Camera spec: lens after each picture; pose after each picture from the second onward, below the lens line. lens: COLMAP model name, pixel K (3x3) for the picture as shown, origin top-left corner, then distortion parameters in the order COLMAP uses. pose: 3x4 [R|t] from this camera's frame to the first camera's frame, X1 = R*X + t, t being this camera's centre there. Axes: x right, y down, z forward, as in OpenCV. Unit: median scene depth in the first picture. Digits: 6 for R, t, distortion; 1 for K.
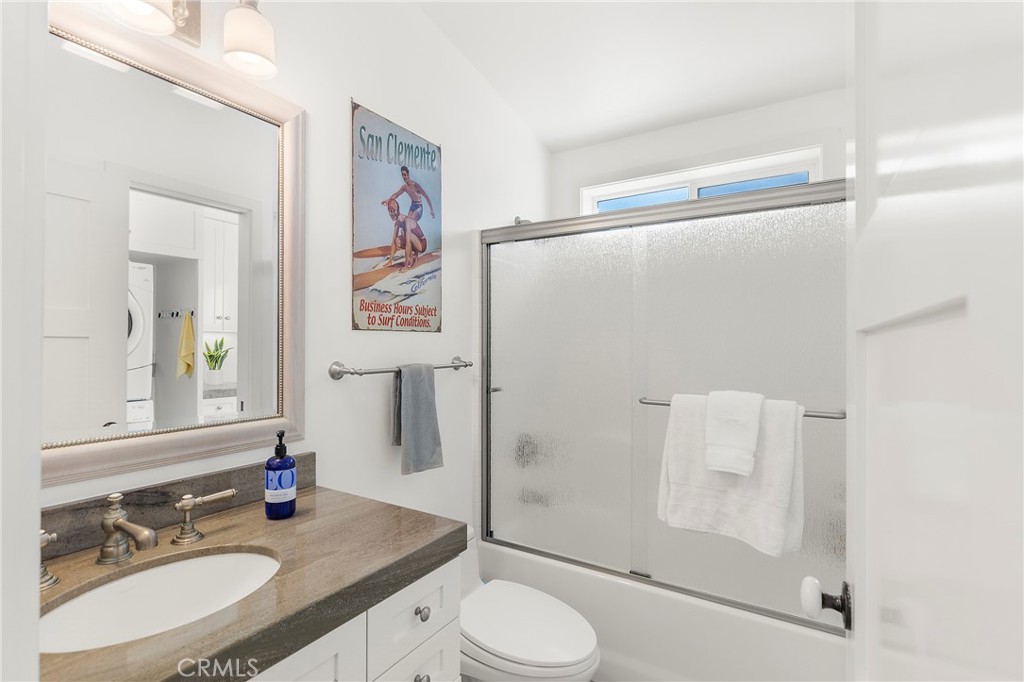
lens RADIAL K [[486.2, 0, 512.0], [0, 486.2, 341.0], [0, 0, 1]] dist [0.000665, 0.000033]
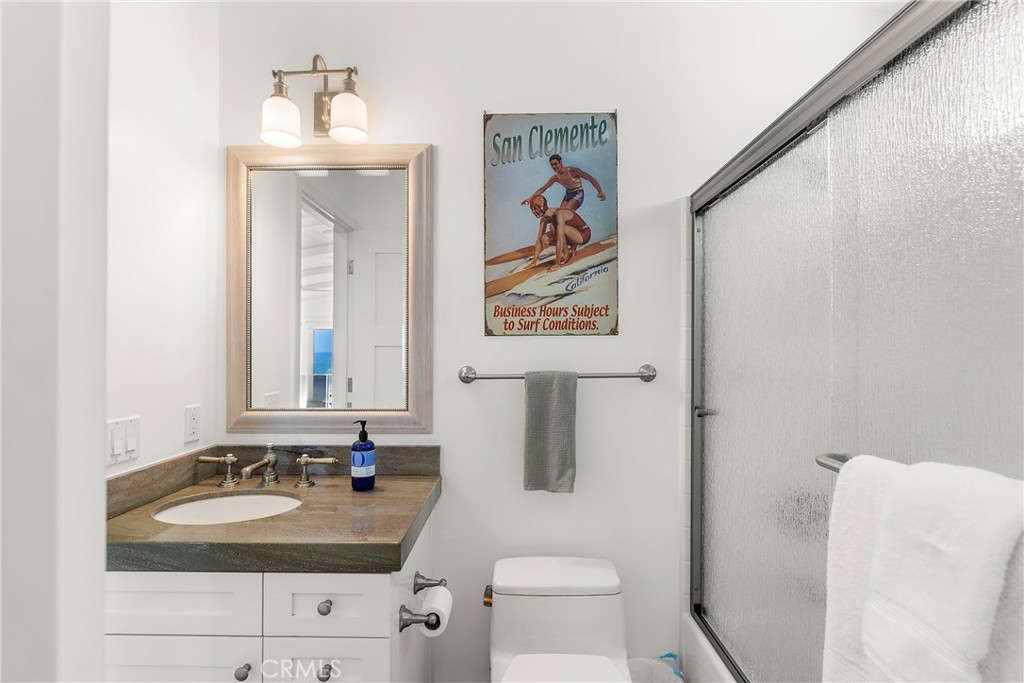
lens RADIAL K [[484.6, 0, 509.5], [0, 484.6, 351.0], [0, 0, 1]] dist [-0.001364, -0.000014]
pose [[0.513865, -0.005655, -0.857852, 0.522926], [0.008994, 0.999959, -0.001205, 0.009969], [0.857824, -0.007096, 0.513895, 0.464683]]
